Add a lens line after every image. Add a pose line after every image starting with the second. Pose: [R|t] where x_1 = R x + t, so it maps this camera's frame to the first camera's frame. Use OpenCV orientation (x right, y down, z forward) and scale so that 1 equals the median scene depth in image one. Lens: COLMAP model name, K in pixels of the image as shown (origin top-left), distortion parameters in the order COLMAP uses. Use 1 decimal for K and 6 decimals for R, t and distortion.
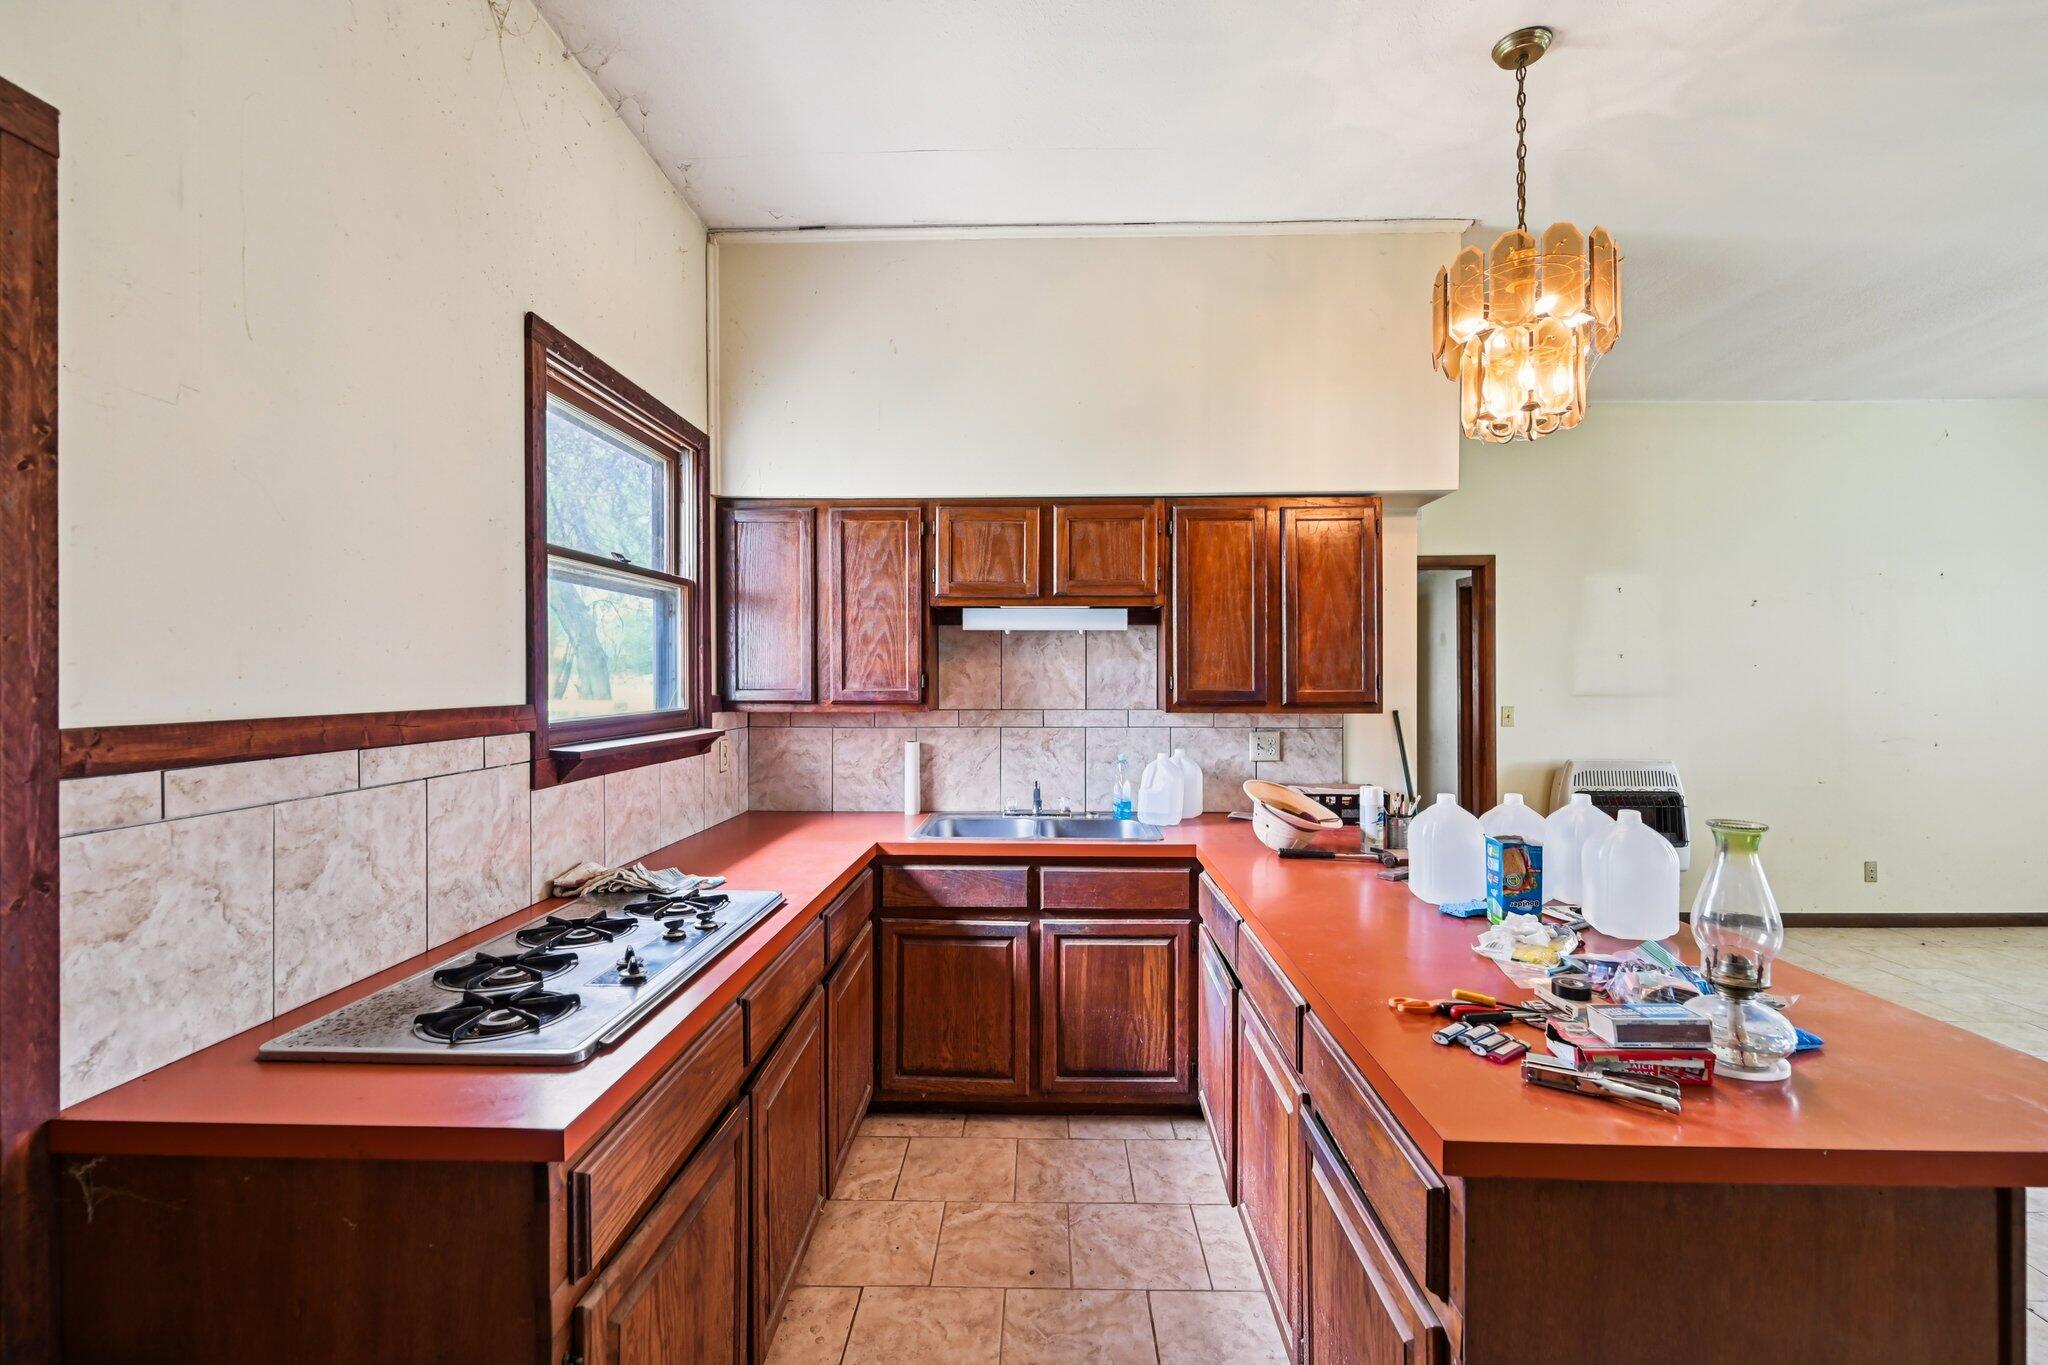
lens RADIAL K [[874.4, 0, 1030.3], [0, 874.4, 672.7], [0, 0, 1]] dist [-0.002287, 0.000384]
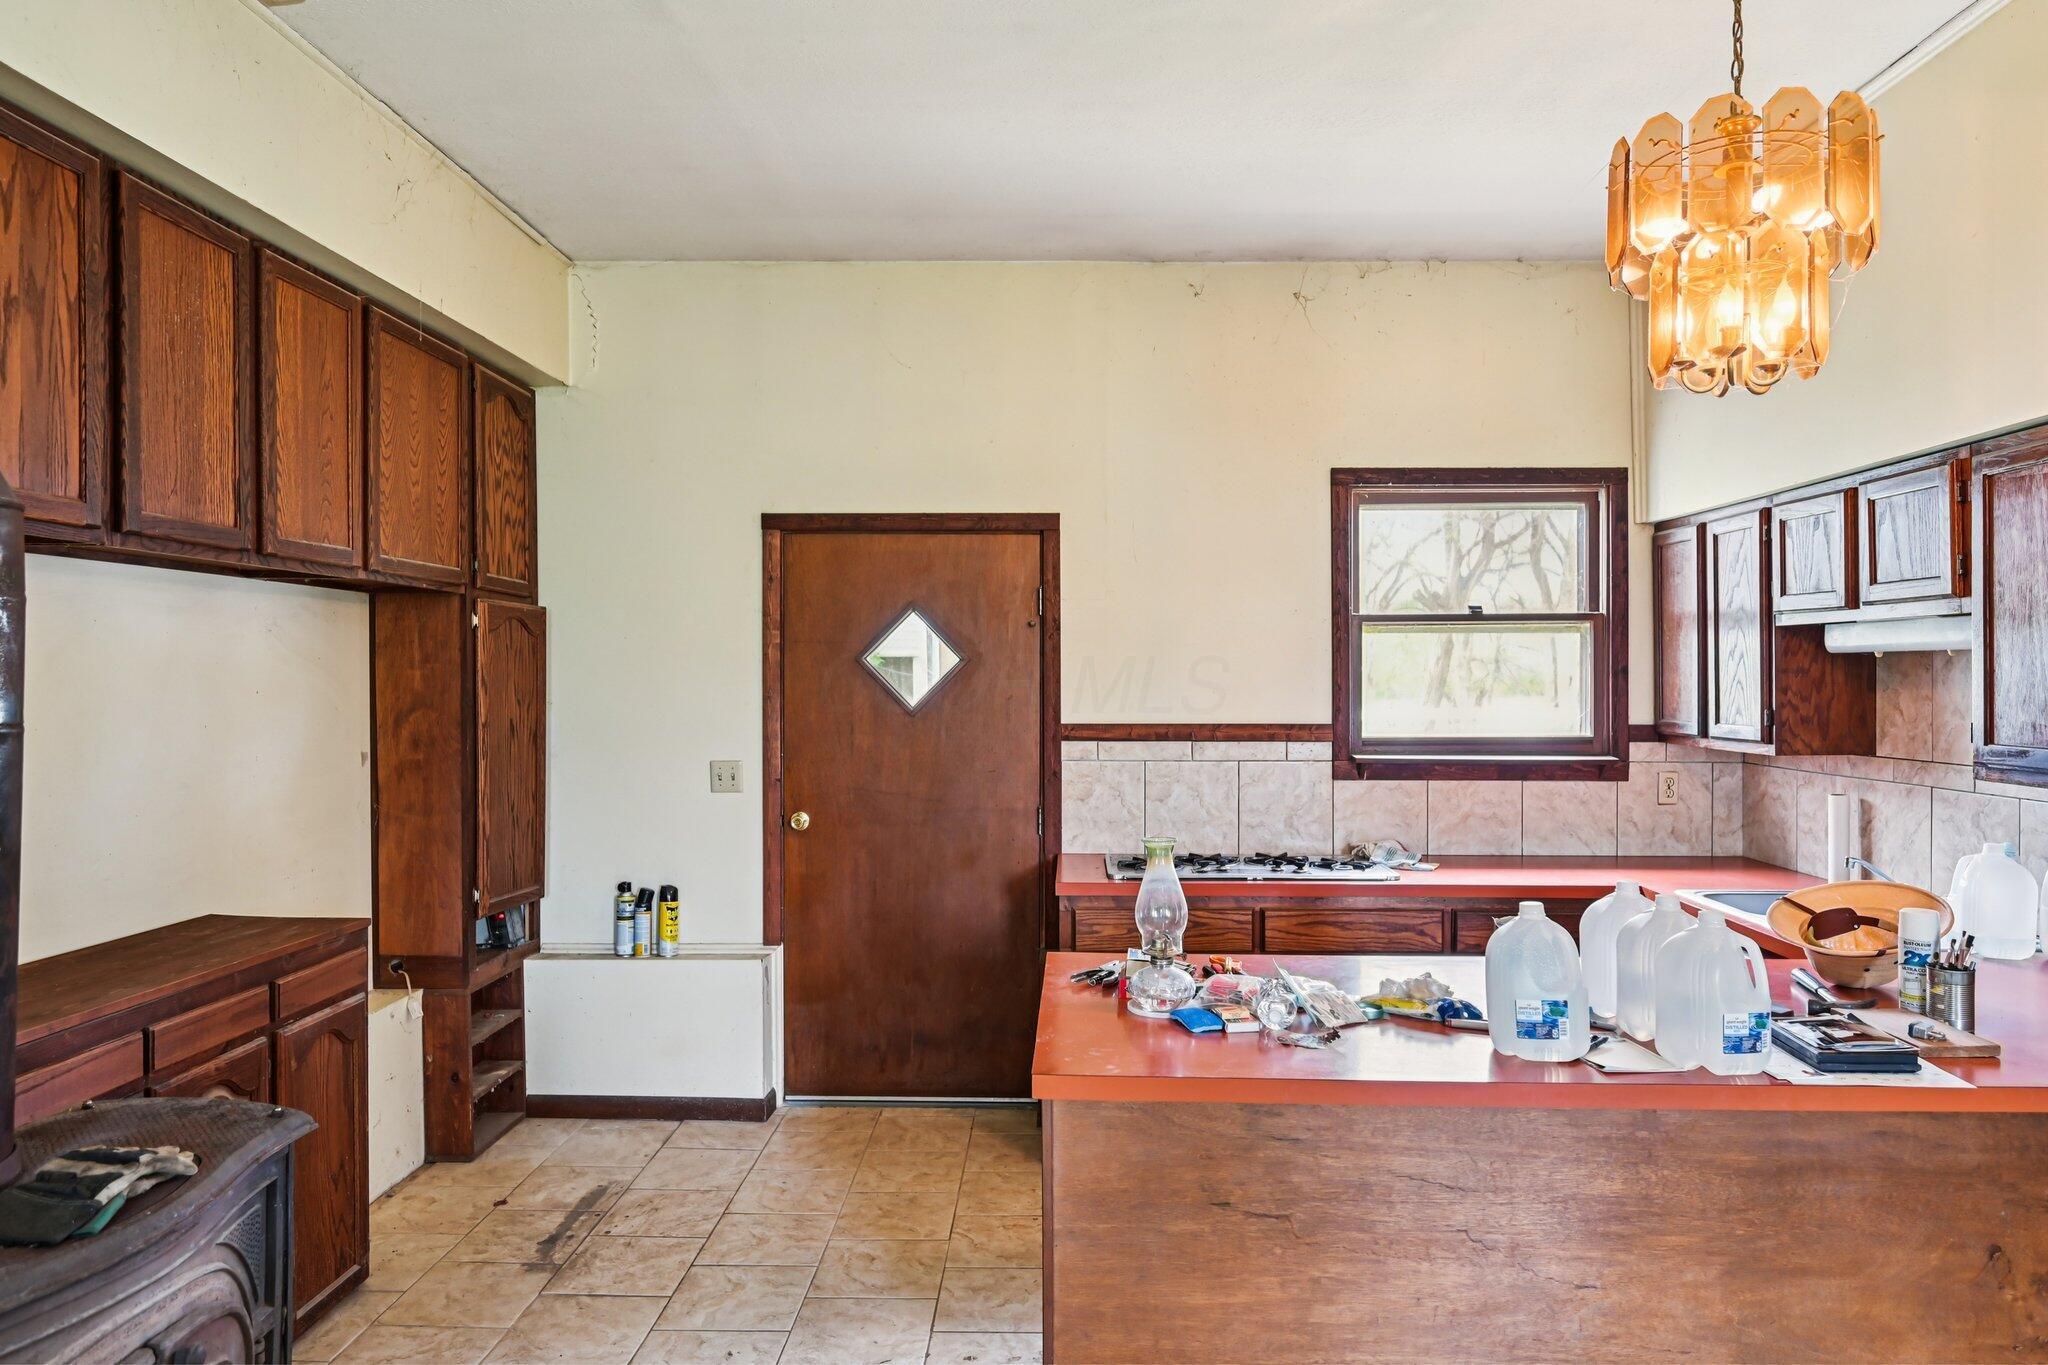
lens RADIAL K [[1297.5, 0, 1066.2], [0, 1297.5, 686.3], [0, 0, 1]] dist [-0.005150, 0.000305]
pose [[0.018293, 0.009285, -0.999790, 1.239129], [0.004253, 0.999947, 0.009364, -0.039017], [0.999824, -0.004424, 0.018253, 0.354916]]
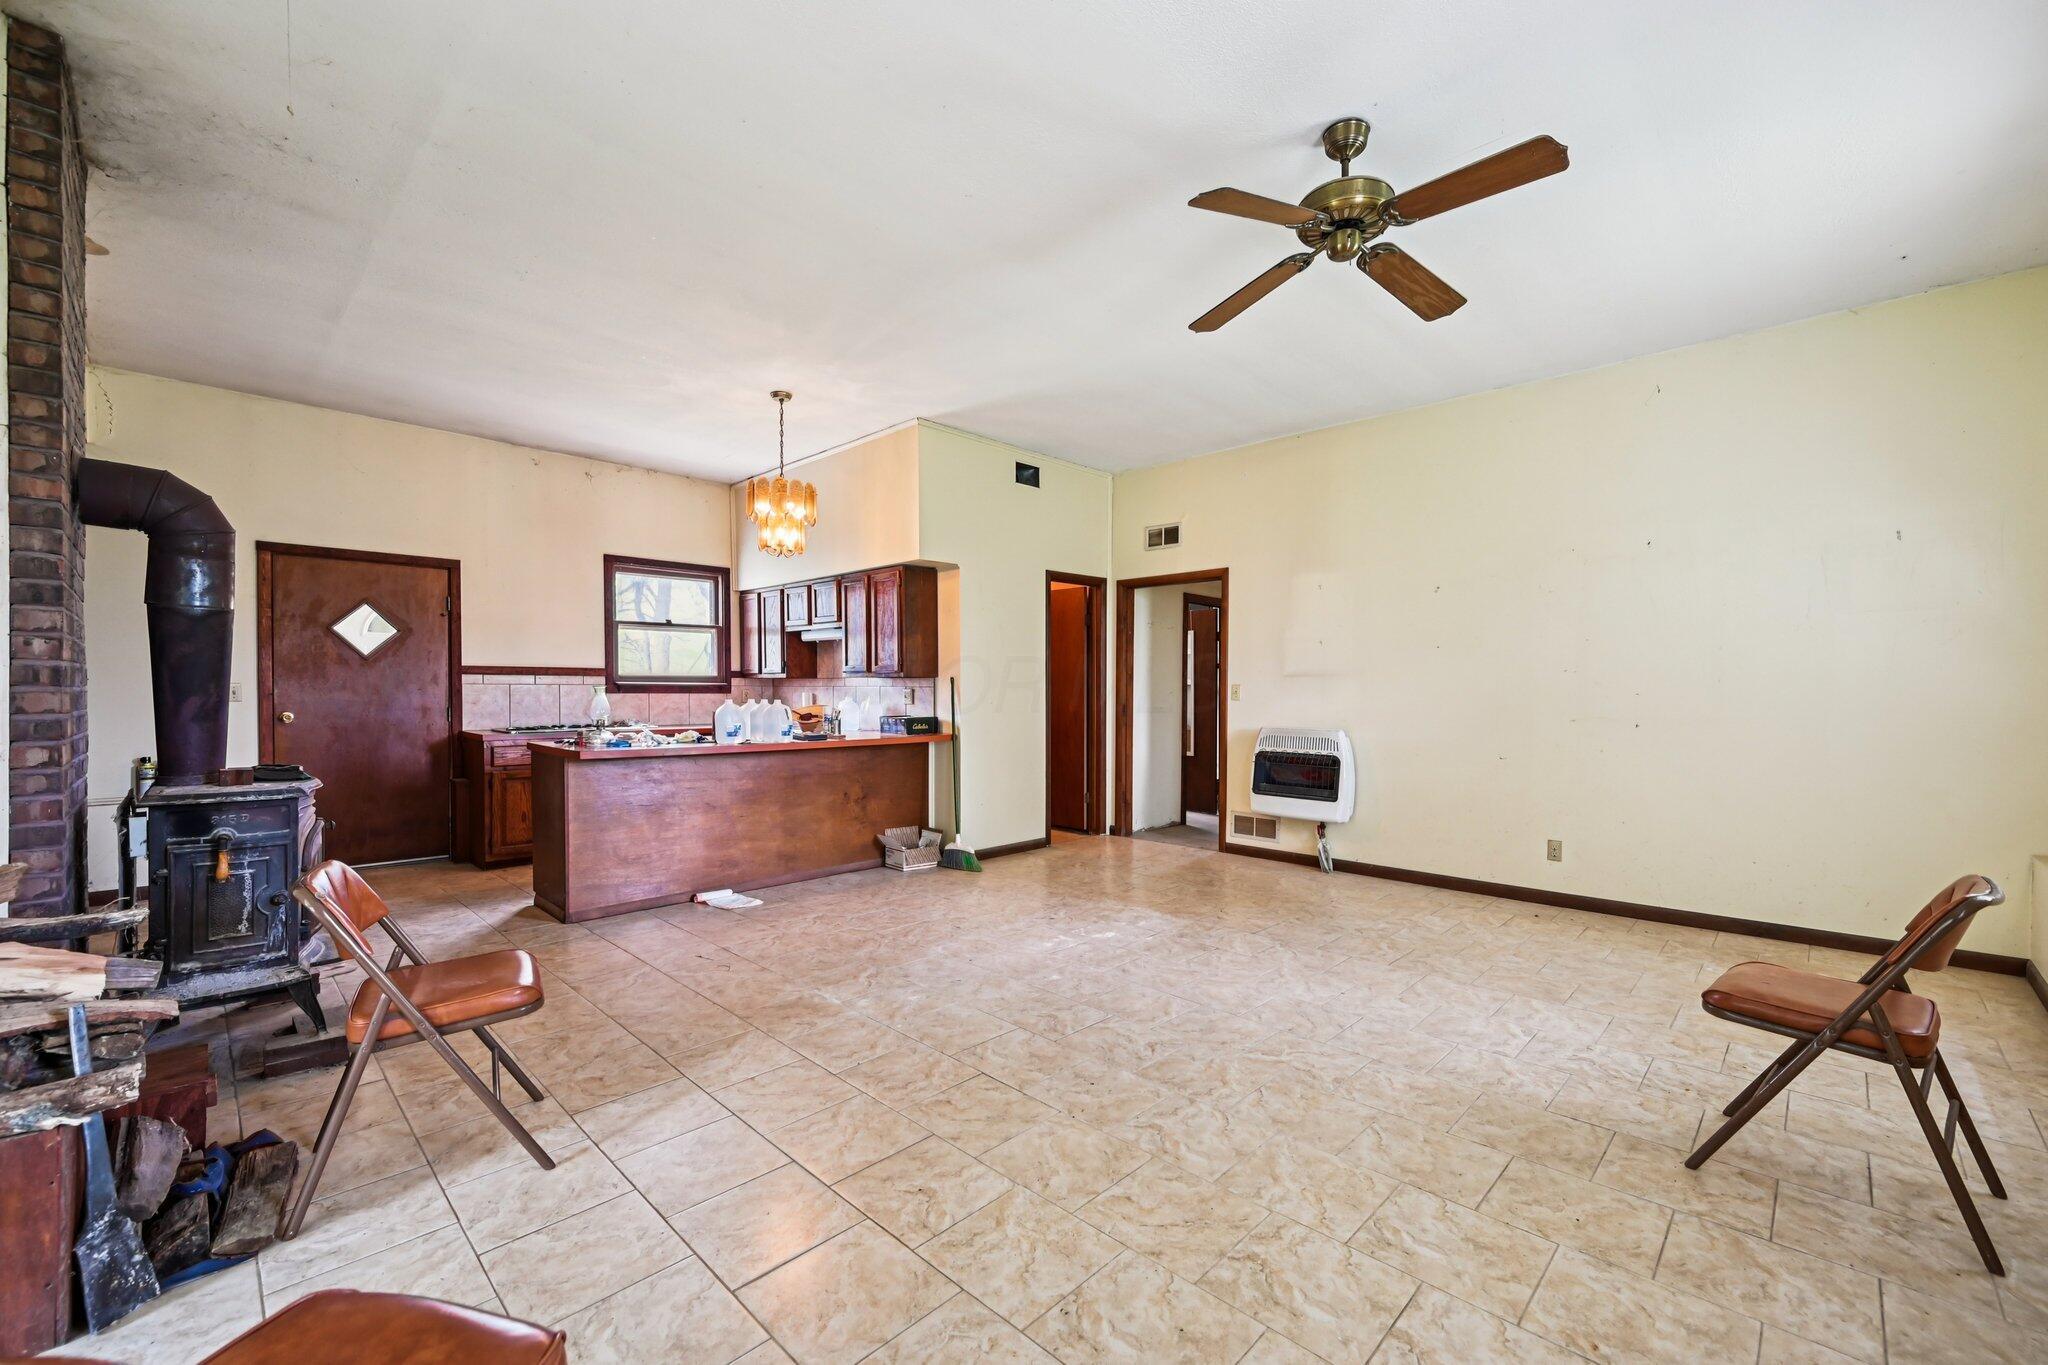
lens RADIAL K [[818.5, 0, 1020.7], [0, 818.5, 707.1], [0, 0, 1]] dist [-0.000732, -0.000132]
pose [[0.730973, 0.020662, -0.682094, 2.065332], [-0.001916, 0.999600, 0.028226, 0.068836], [0.682404, -0.019326, 0.730720, -0.180014]]
